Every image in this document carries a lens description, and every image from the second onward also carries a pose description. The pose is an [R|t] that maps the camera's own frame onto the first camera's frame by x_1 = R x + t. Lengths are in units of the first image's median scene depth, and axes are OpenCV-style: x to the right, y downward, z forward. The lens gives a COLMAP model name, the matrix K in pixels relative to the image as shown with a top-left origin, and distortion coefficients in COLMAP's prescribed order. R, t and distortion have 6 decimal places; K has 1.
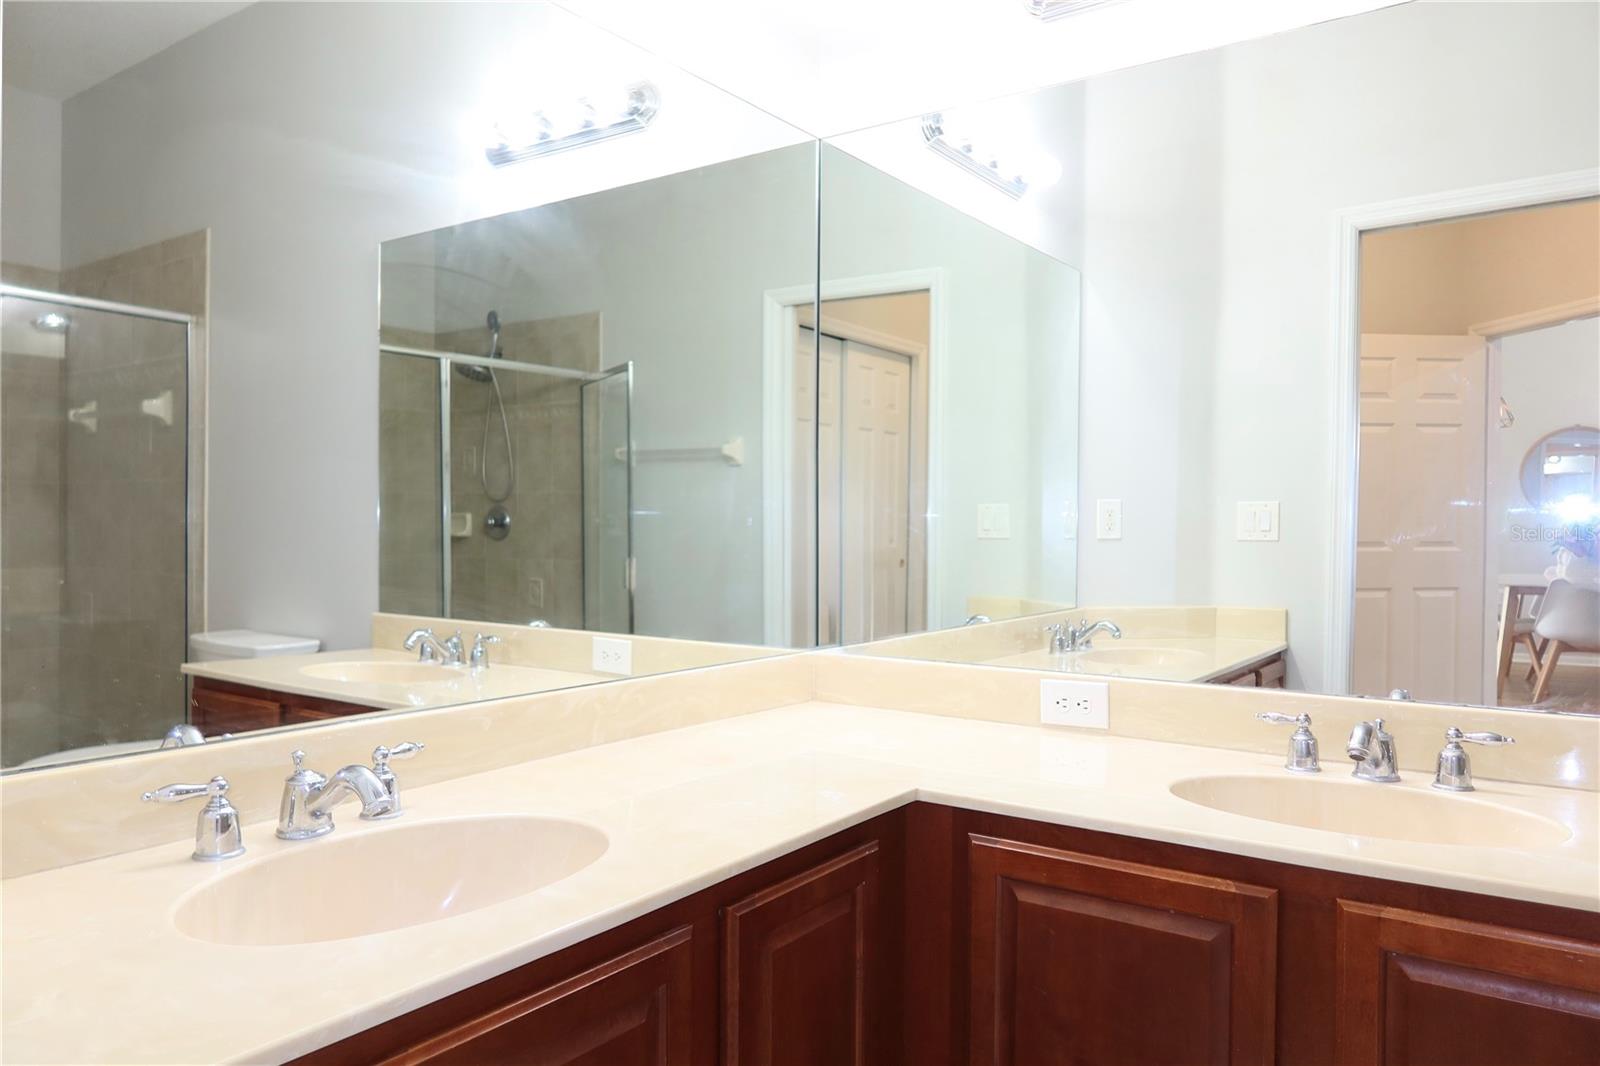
lens RADIAL K [[1115.6, 0, 803.9], [0, 1115.6, 538.0], [0, 0, 1]] dist [-0.020637, 0.009744]
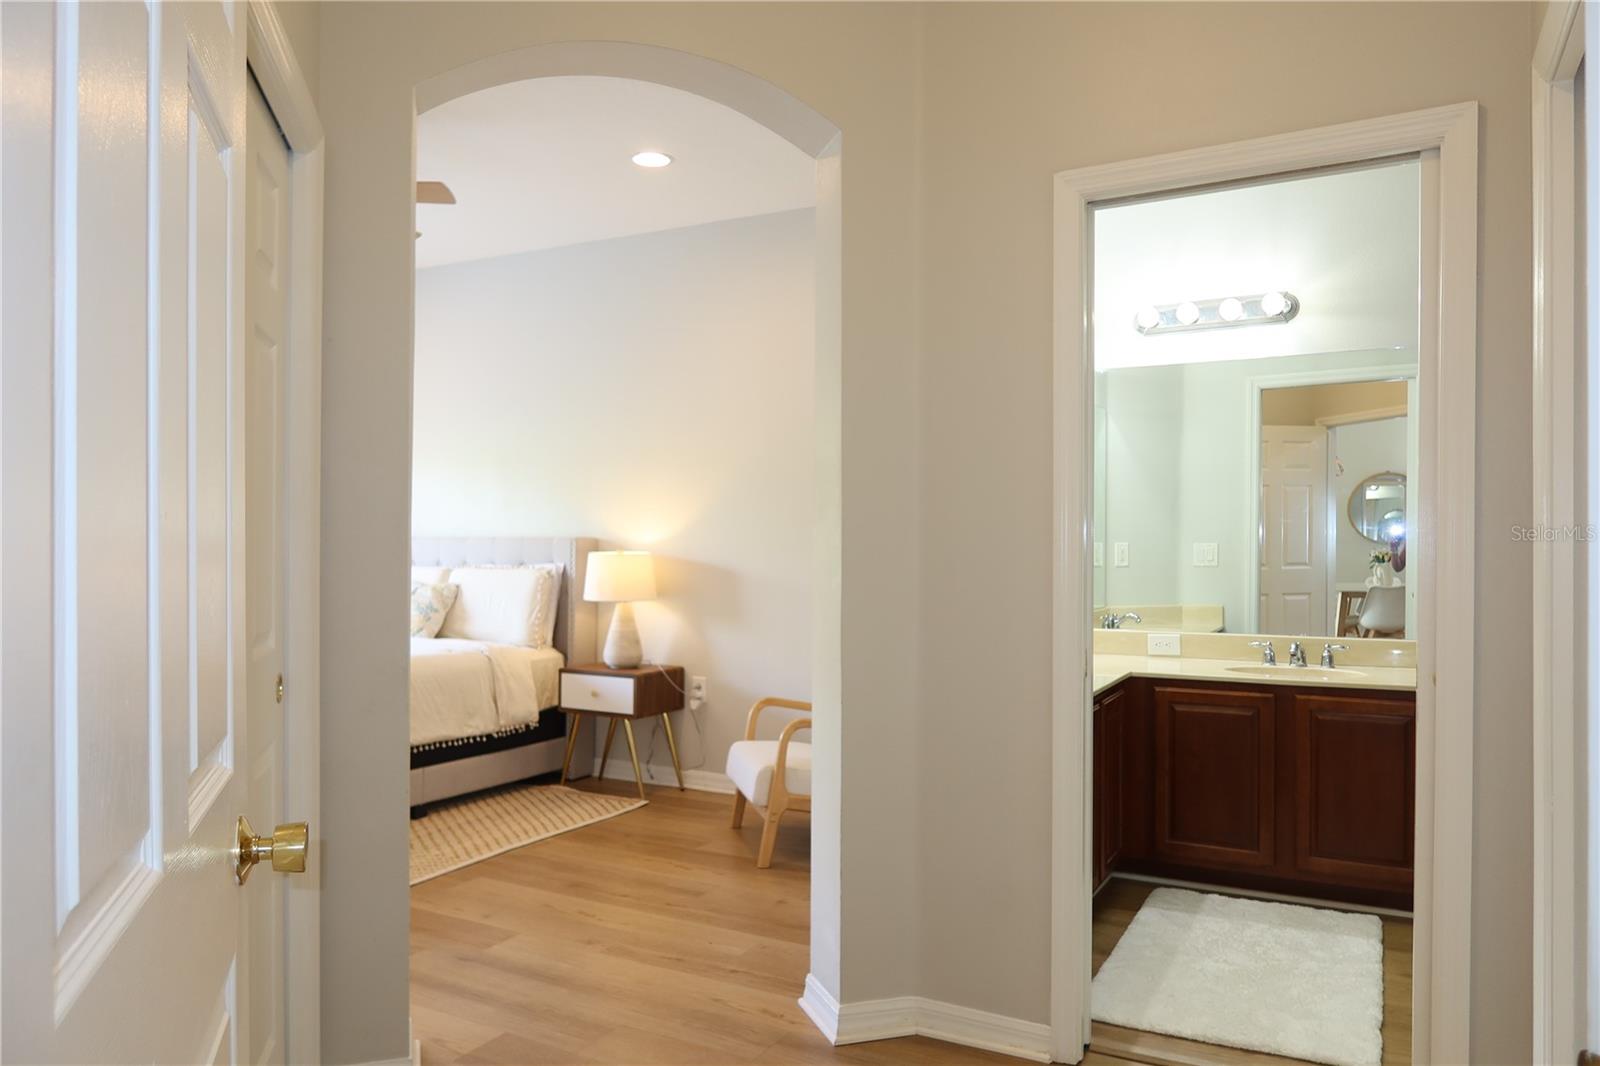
lens RADIAL K [[1115.6, 0, 802.5], [0, 1115.6, 545.1], [0, 0, 1]] dist [-0.020637, 0.009744]
pose [[0.993023, -0.007924, 0.117654, -0.276894], [0.008811, 0.999937, -0.007023, -0.015861], [-0.117591, 0.008011, 0.993030, -0.425064]]
